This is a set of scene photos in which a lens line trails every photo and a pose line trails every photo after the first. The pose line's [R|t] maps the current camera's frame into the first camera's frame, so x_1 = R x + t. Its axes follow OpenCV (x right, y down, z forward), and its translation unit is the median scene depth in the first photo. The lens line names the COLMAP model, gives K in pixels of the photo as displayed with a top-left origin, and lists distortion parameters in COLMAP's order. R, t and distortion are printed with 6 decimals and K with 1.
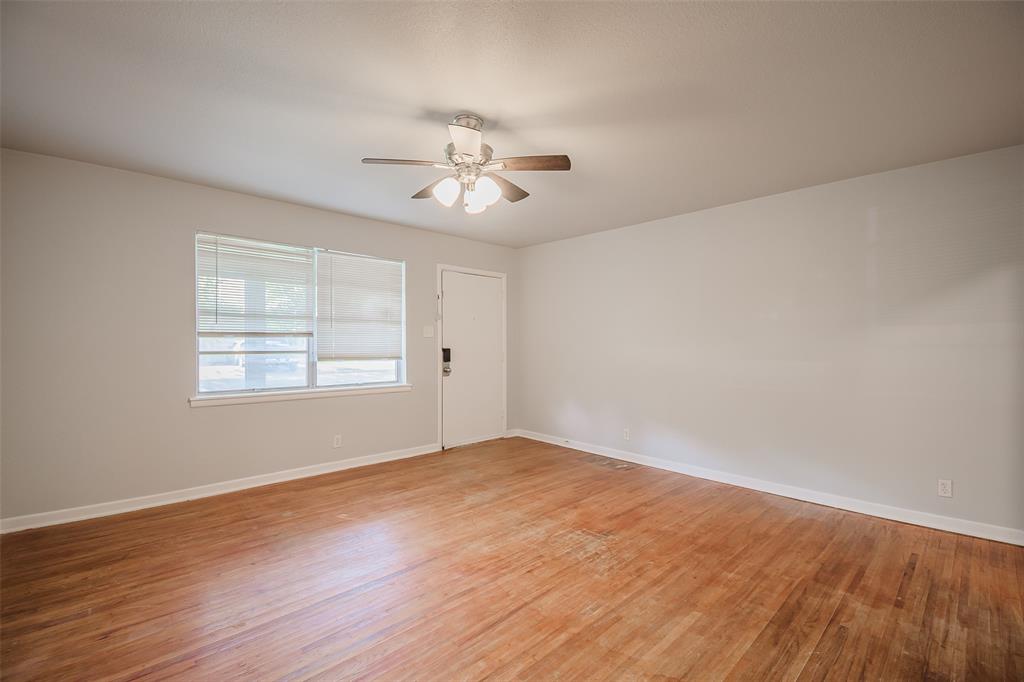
lens RADIAL K [[448.4, 0, 516.8], [0, 448.4, 340.4], [0, 0, 1]] dist [0.018857, -0.024444]
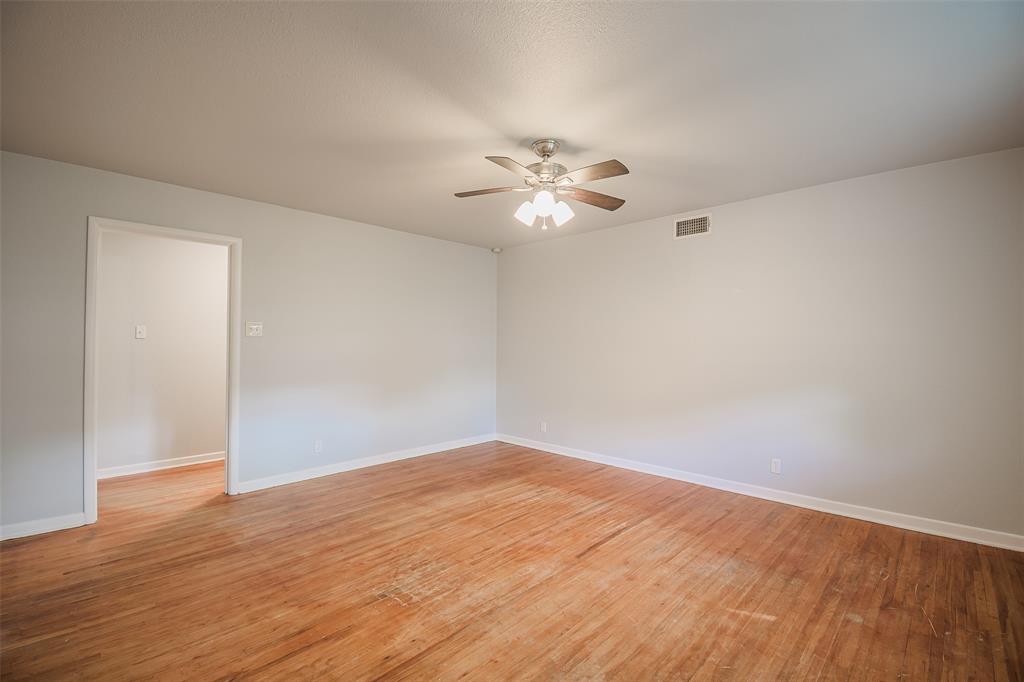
lens RADIAL K [[448.4, 0, 516.8], [0, 448.4, 340.4], [0, 0, 1]] dist [0.018857, -0.024444]
pose [[-0.999188, -0.007217, -0.039643, 0.001412], [-0.007110, 0.999971, -0.002842, -0.006063], [0.039662, -0.002558, -0.999210, 2.103232]]
